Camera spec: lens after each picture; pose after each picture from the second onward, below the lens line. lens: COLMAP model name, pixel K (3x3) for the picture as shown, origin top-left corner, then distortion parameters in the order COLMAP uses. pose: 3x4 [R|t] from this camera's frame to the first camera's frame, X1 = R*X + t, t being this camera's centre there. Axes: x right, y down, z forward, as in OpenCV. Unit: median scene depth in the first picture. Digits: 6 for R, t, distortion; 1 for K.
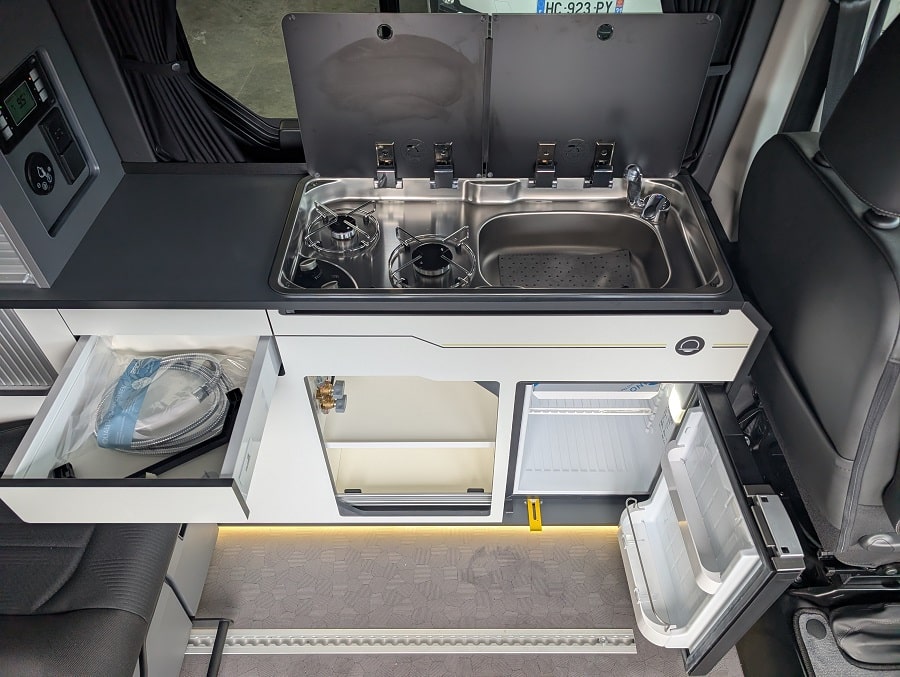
lens RADIAL K [[632.1, 0, 456.6], [0, 632.1, 331.4], [0, 0, 1]] dist [-0.000385, -0.002775]
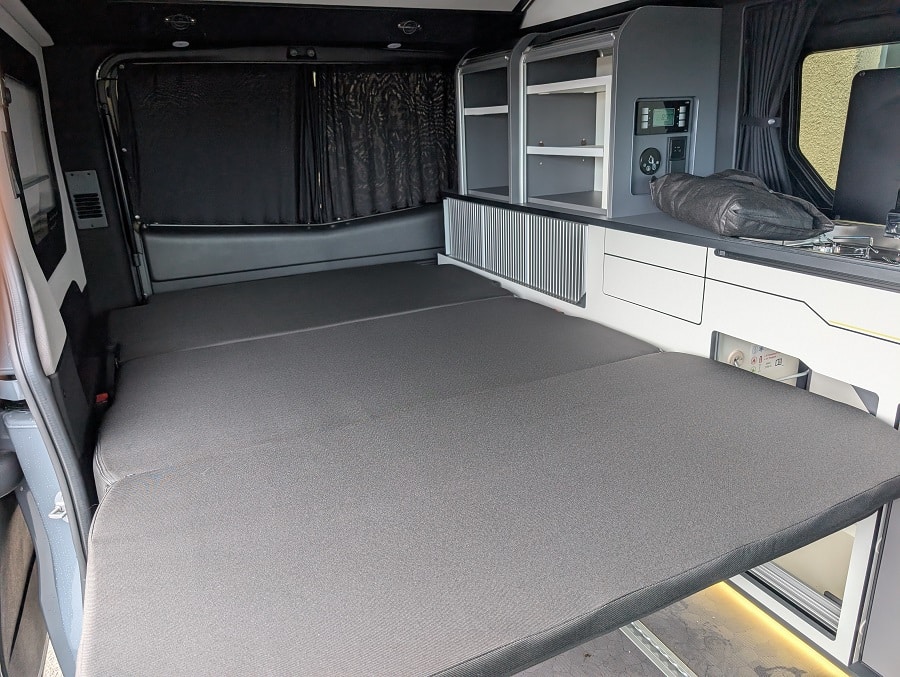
lens RADIAL K [[632.1, 0, 451.4], [0, 632.1, 345.0], [0, 0, 1]] dist [-0.000385, -0.002775]
pose [[0.417454, 0.283135, -0.863462, 0.604781], [-0.620114, 0.783336, -0.042942, 0.467075], [0.664223, 0.553371, 0.502582, 0.117436]]
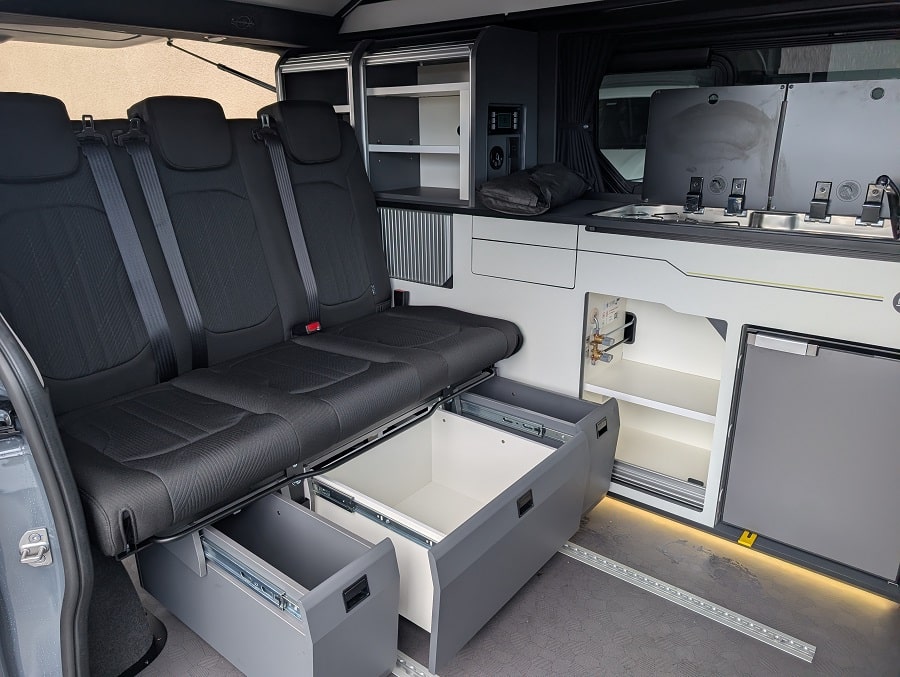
lens RADIAL K [[632.1, 0, 445.7], [0, 632.1, 334.2], [0, 0, 1]] dist [-0.000385, -0.002775]
pose [[0.772259, 0.191722, -0.605689, 0.423873], [-0.446416, 0.842097, -0.302631, 0.771360], [0.452027, 0.504099, 0.735905, -0.160473]]
